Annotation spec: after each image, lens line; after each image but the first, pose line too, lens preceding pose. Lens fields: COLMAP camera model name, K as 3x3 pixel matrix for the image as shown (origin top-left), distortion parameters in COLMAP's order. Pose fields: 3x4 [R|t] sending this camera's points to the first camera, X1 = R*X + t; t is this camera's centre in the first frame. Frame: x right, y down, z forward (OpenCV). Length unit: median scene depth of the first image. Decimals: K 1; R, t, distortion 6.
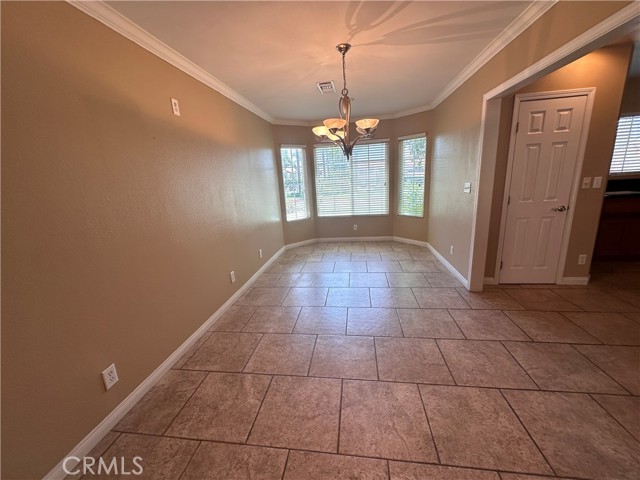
lens RADIAL K [[255.7, 0, 321.0], [0, 255.7, 241.4], [0, 0, 1]] dist [-0.003577, 0.000809]
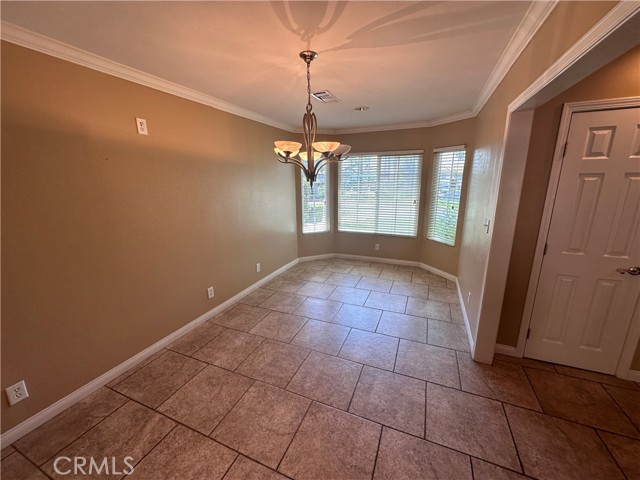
lens RADIAL K [[255.7, 0, 321.3], [0, 255.7, 241.2], [0, 0, 1]] dist [-0.003577, 0.000809]
pose [[0.964657, 0.107493, -0.240587, 0.309777], [-0.106985, 0.994144, 0.015213, -0.130925], [0.240813, 0.011064, 0.970508, 0.156712]]
